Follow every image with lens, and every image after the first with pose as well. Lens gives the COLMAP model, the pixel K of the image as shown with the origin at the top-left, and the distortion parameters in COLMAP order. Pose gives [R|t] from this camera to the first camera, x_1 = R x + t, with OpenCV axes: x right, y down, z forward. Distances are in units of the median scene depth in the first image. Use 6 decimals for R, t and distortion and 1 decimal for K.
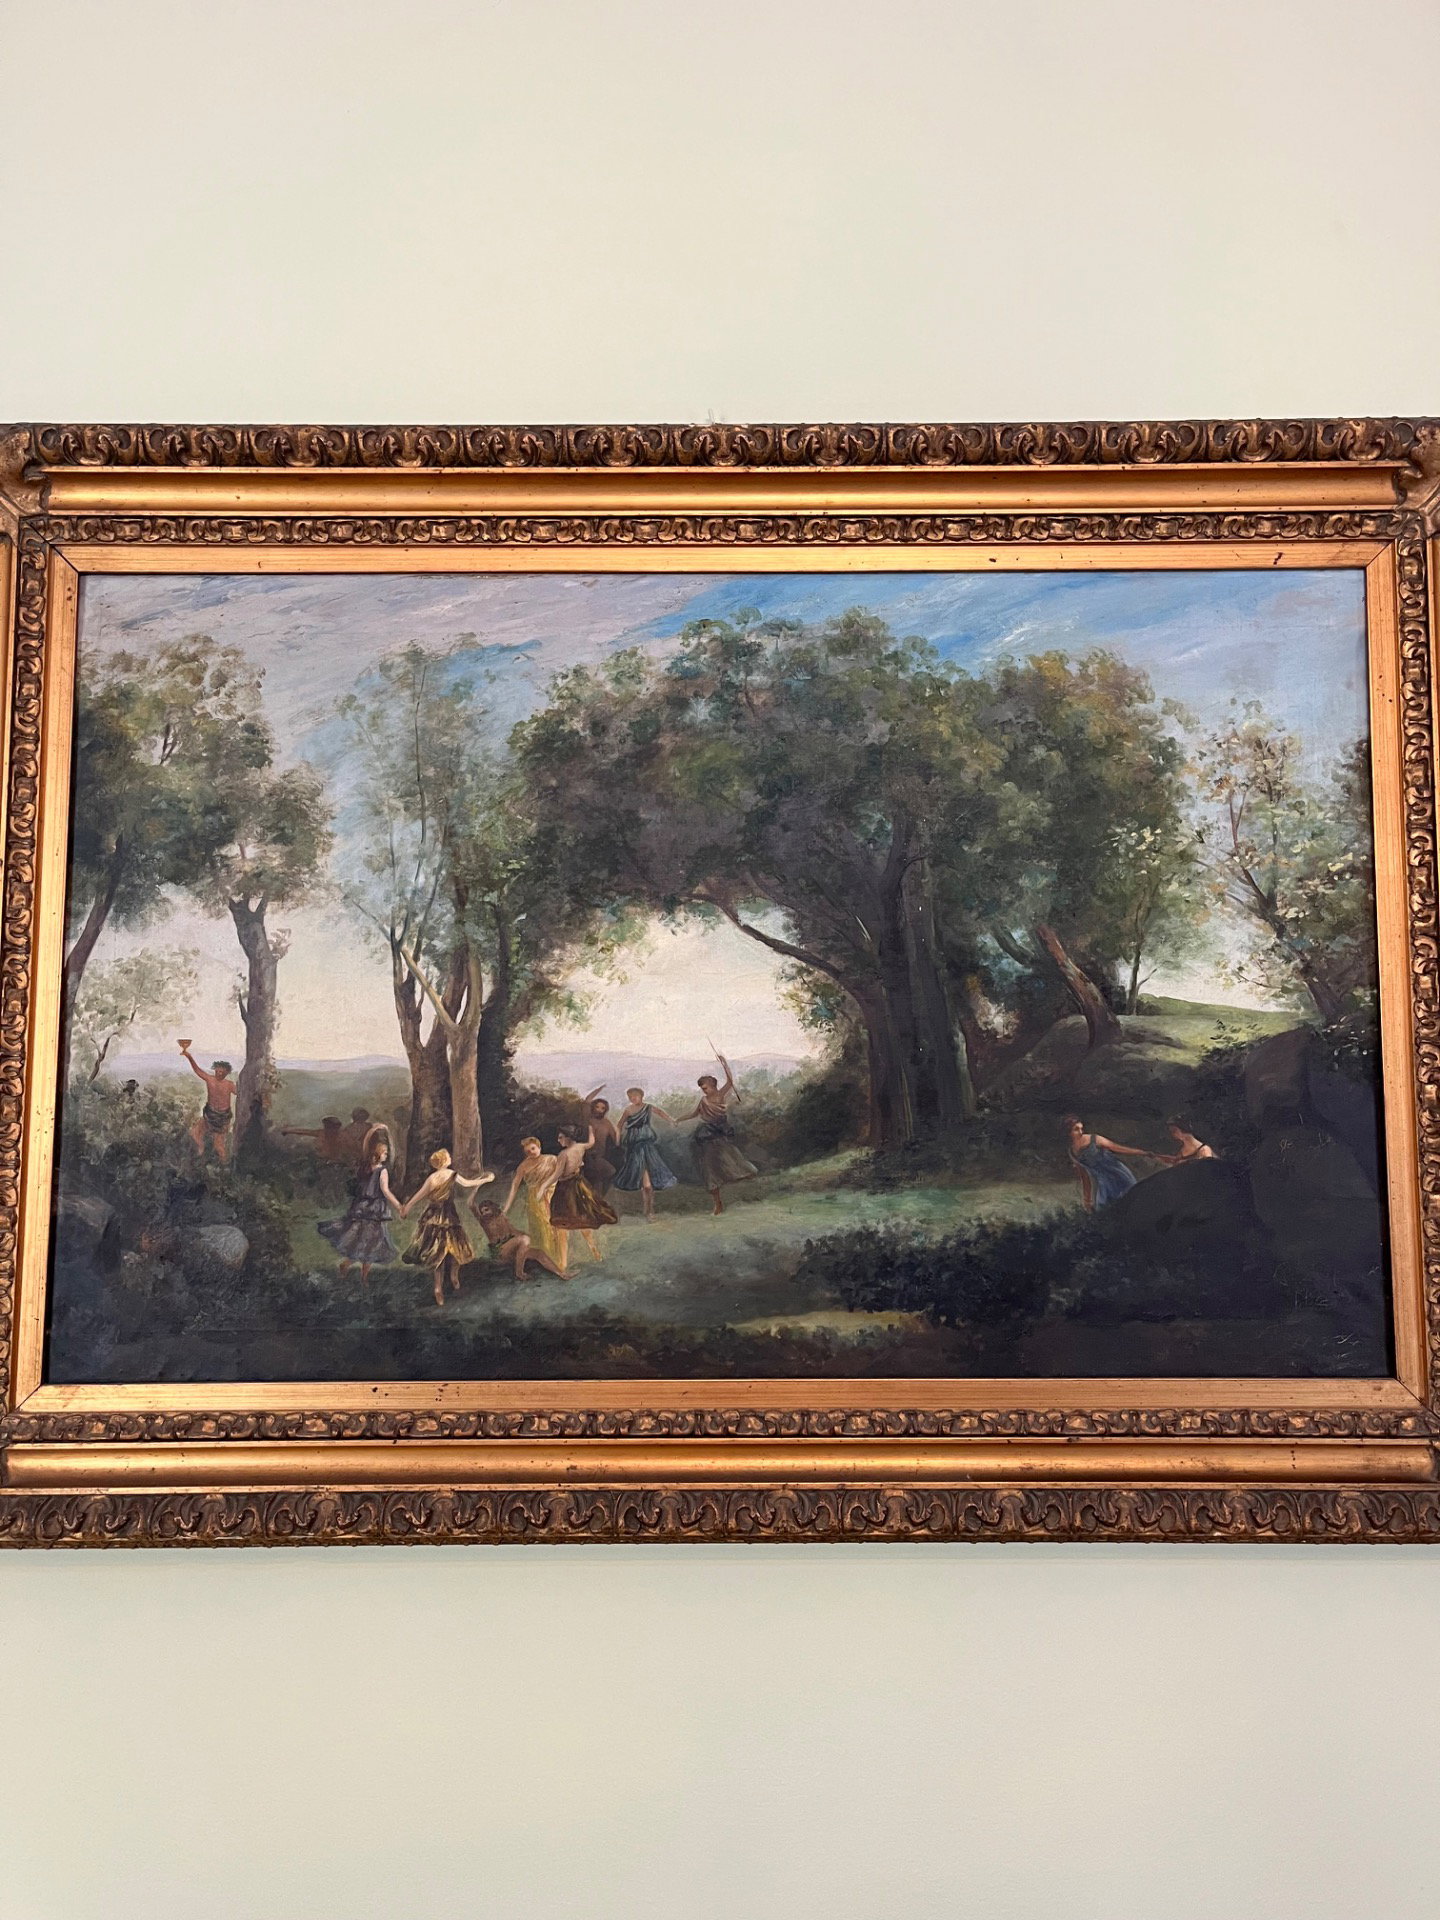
lens RADIAL K [[1449.0, 0, 715.5], [0, 1449.0, 970.8], [0, 0, 1]] dist [0.064892, -0.095530]
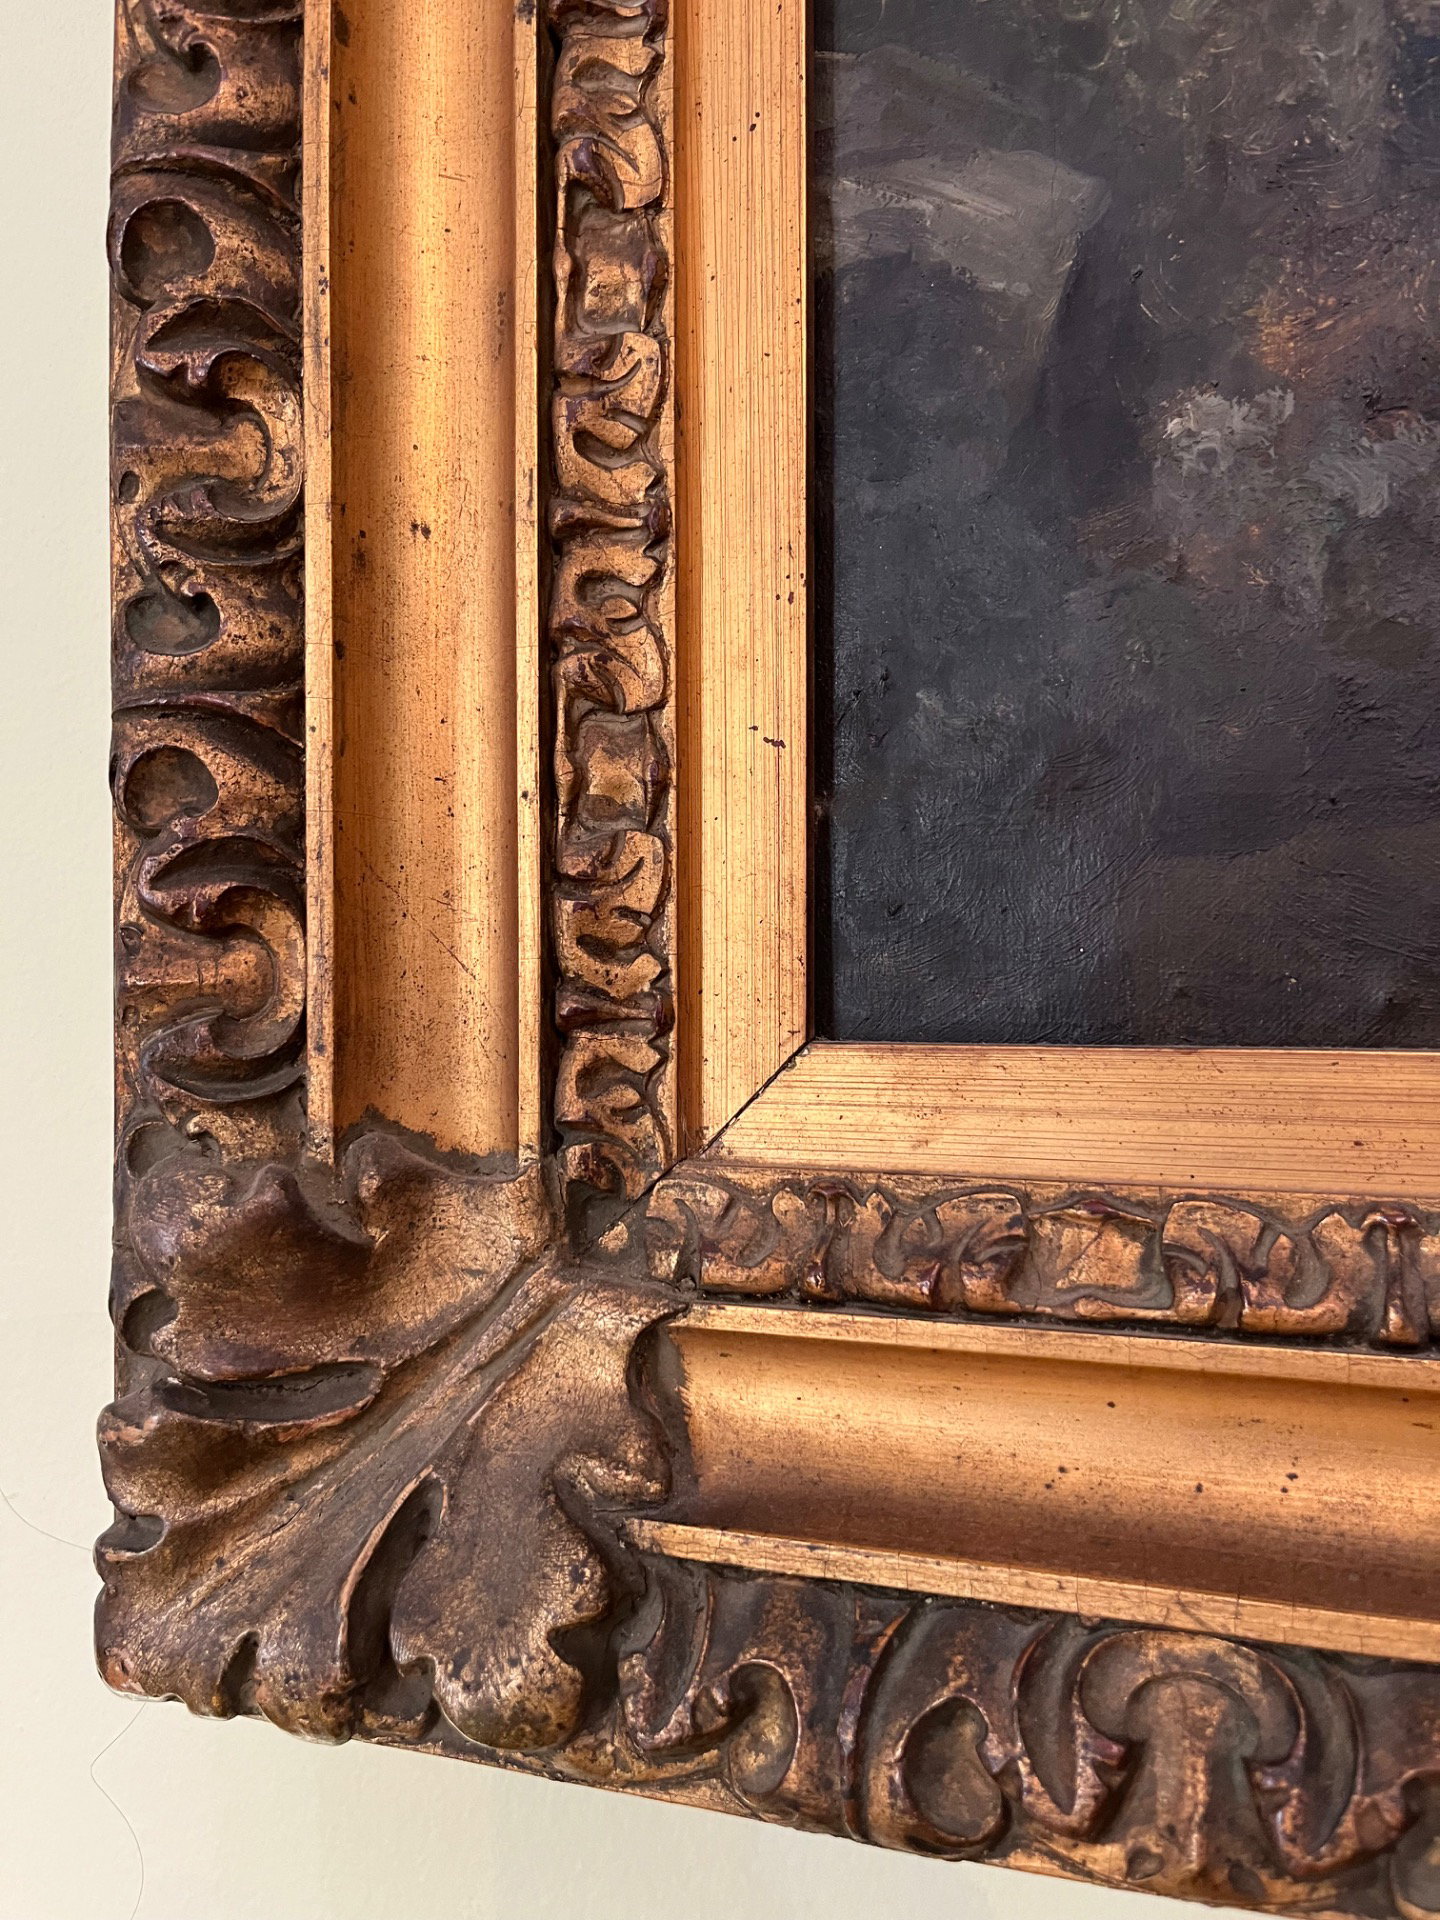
lens RADIAL K [[1449.0, 0, 707.0], [0, 1449.0, 953.5], [0, 0, 1]] dist [0.064892, -0.095530]
pose [[0.939205, -0.008586, -0.343249, -0.392510], [0.038273, 0.996075, 0.079808, 0.246900], [0.341216, -0.088094, 0.935848, 0.779971]]
